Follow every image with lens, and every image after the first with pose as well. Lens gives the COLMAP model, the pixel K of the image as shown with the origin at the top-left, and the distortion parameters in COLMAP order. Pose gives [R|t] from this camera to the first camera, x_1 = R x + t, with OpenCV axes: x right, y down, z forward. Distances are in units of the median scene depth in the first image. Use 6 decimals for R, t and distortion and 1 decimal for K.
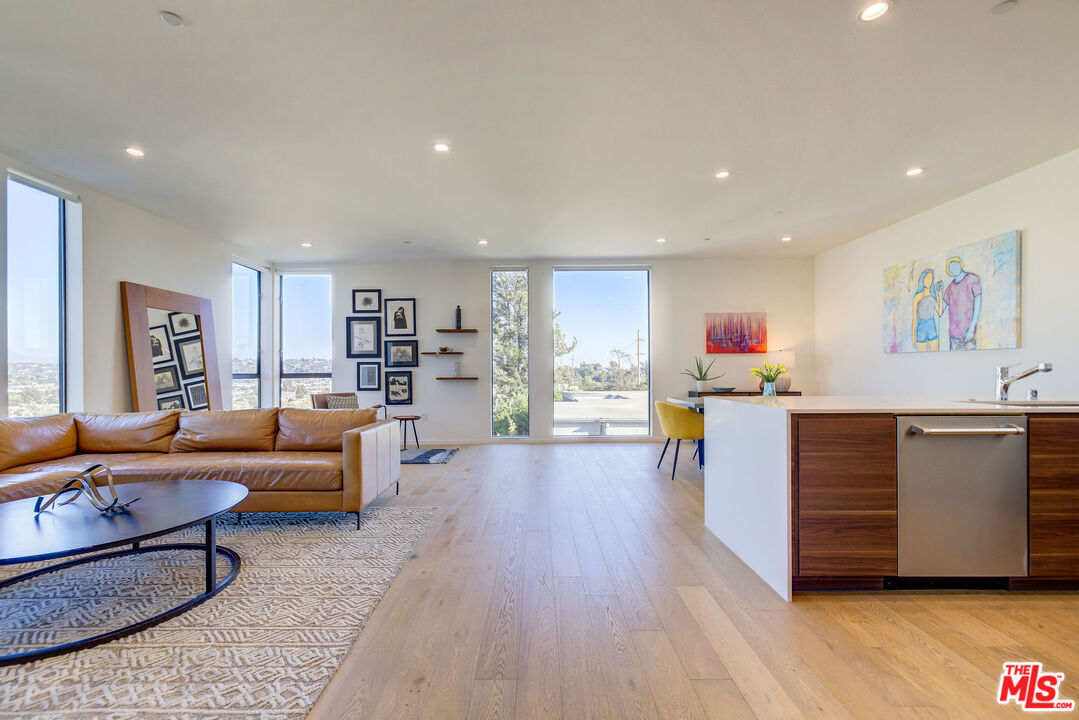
lens RADIAL K [[462.1, 0, 537.2], [0, 462.1, 366.4], [0, 0, 1]] dist [-0.000979, 0.000193]
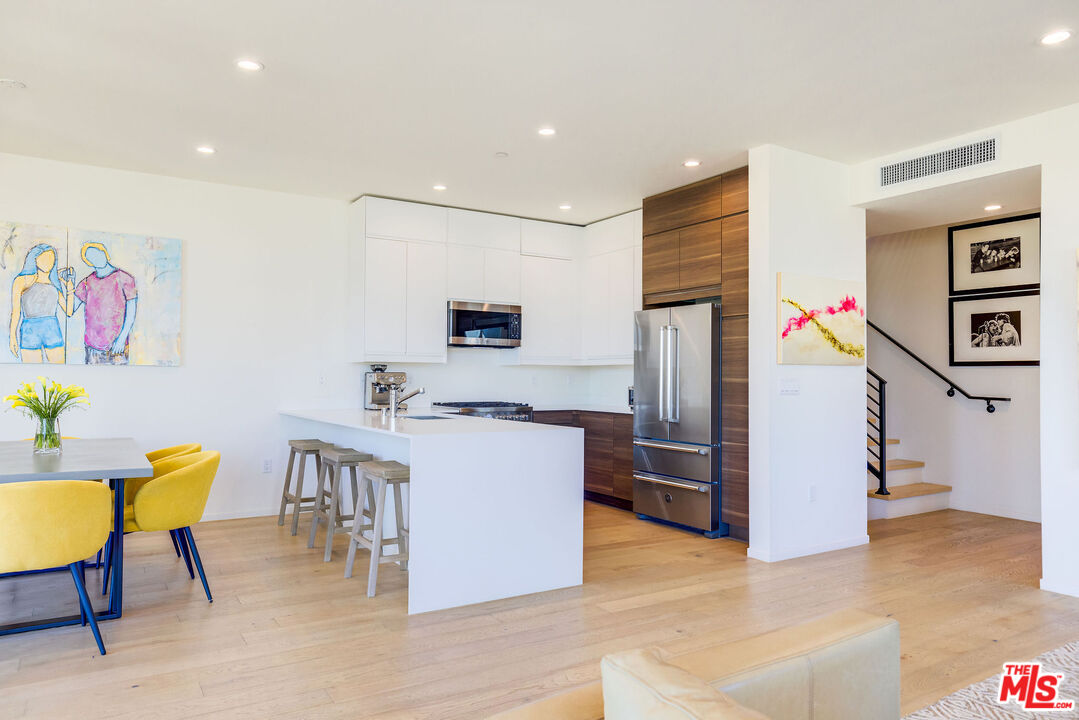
lens RADIAL K [[701.3, 0, 532.8], [0, 701.3, 367.0], [0, 0, 1]] dist [0.003517, 0.002310]
pose [[-0.534197, 0.015773, 0.845213, -0.306813], [-0.011936, 0.999585, -0.026198, -0.005878], [-0.845276, -0.024084, -0.533787, 0.666051]]
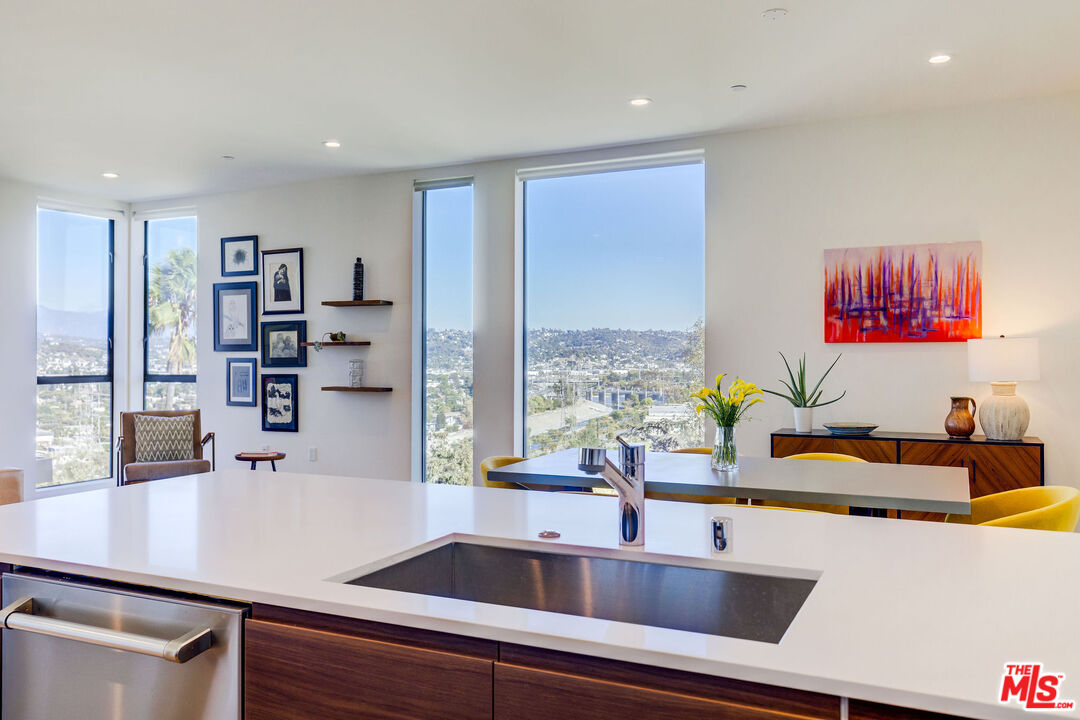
lens RADIAL K [[868.5, 0, 556.1], [0, 868.5, 344.4], [0, 0, 1]] dist [0.011215, 0.005051]
pose [[0.903548, -0.000351, -0.428488, 0.486305], [0.001759, 0.999994, 0.002891, -0.029746], [0.428484, -0.003366, 0.903543, 0.158263]]
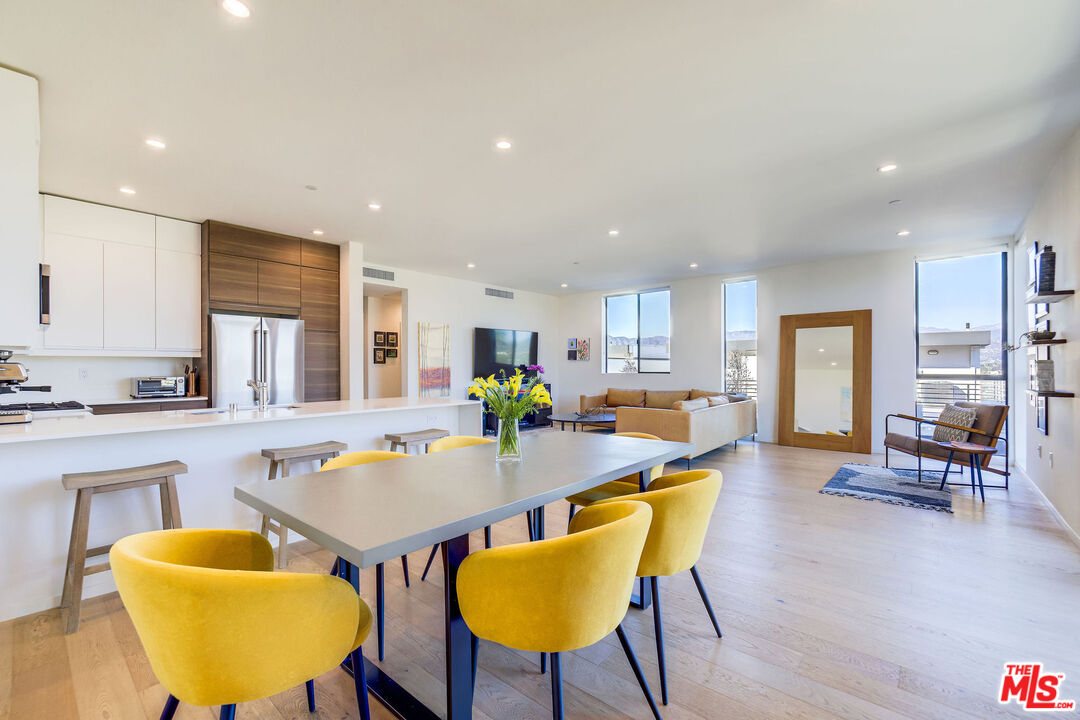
lens RADIAL K [[451.3, 0, 540.0], [0, 451.3, 360.0], [0, 0, 1]] dist [0.000106, 0.000112]
pose [[-0.659428, -0.001767, -0.751766, 0.544316], [0.016726, 0.999715, -0.017022, -0.010938], [0.751582, -0.023799, -0.659211, 0.900709]]
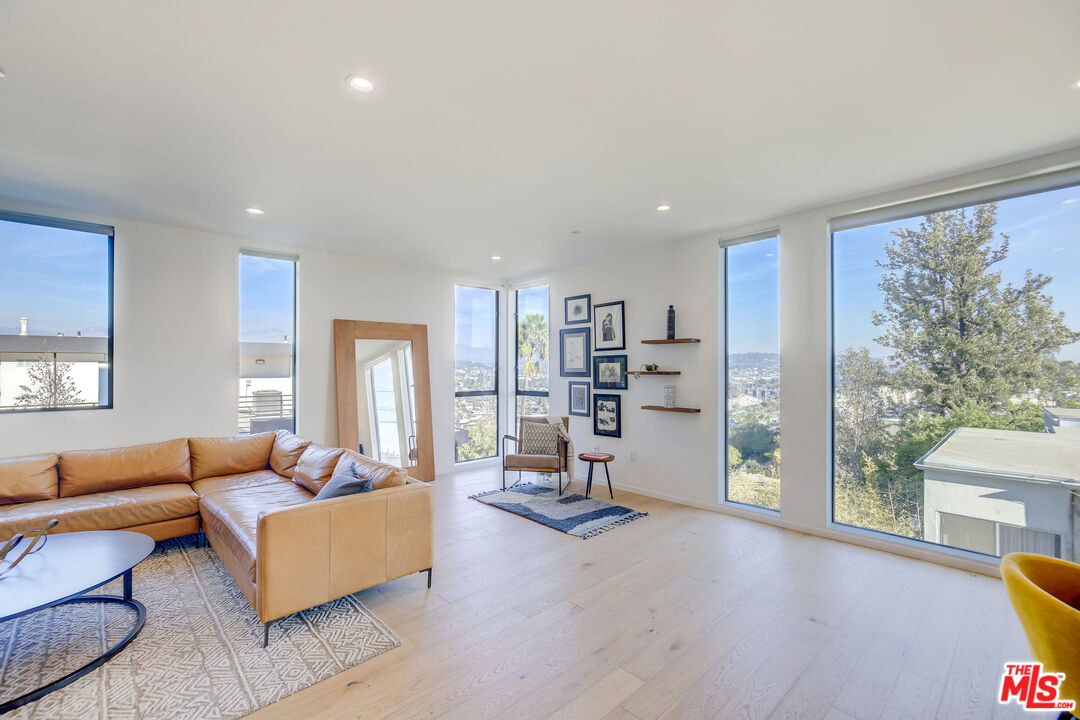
lens RADIAL K [[462.5, 0, 537.7], [0, 462.5, 366.4], [0, 0, 1]] dist [-0.000979, 0.000193]
pose [[0.677373, 0.002925, -0.735634, 0.206706], [0.006642, 0.999927, 0.010093, -0.046723], [0.735610, -0.011723, 0.677304, 0.372706]]
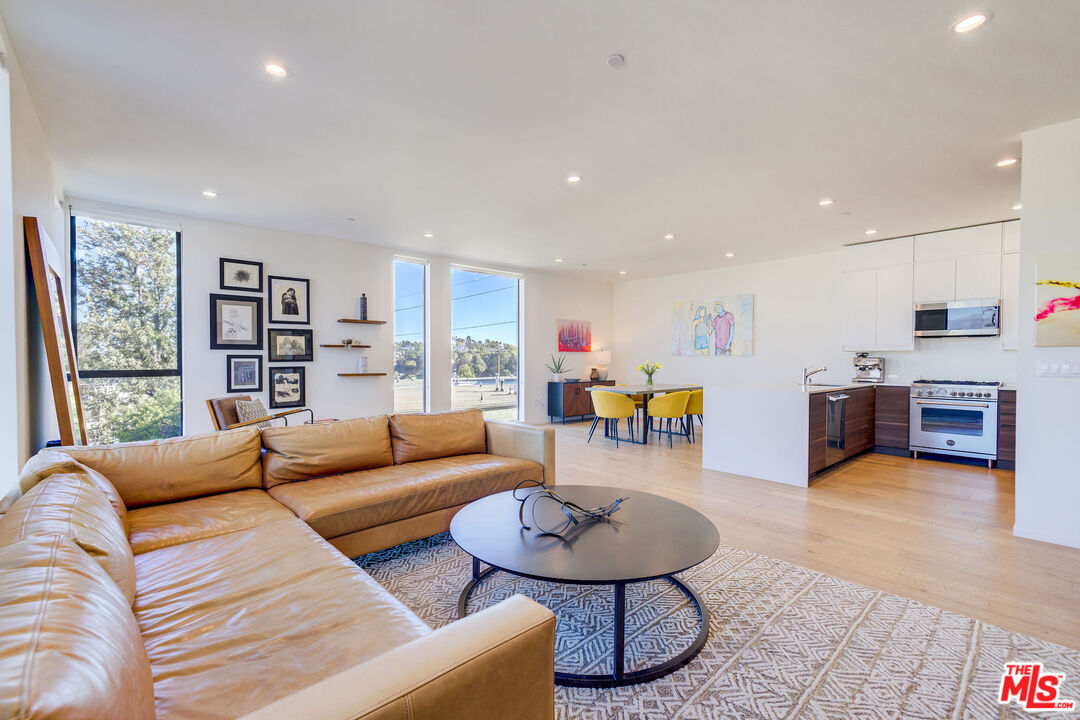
lens RADIAL K [[471.6, 0, 540.0], [0, 471.6, 360.0], [0, 0, 1]] dist [-0.001249, 0.000032]
pose [[0.739481, 0.005397, 0.673156, -0.530586], [-0.013192, 0.999892, 0.006475, -0.012714], [-0.673049, -0.013668, 0.739472, 0.087268]]
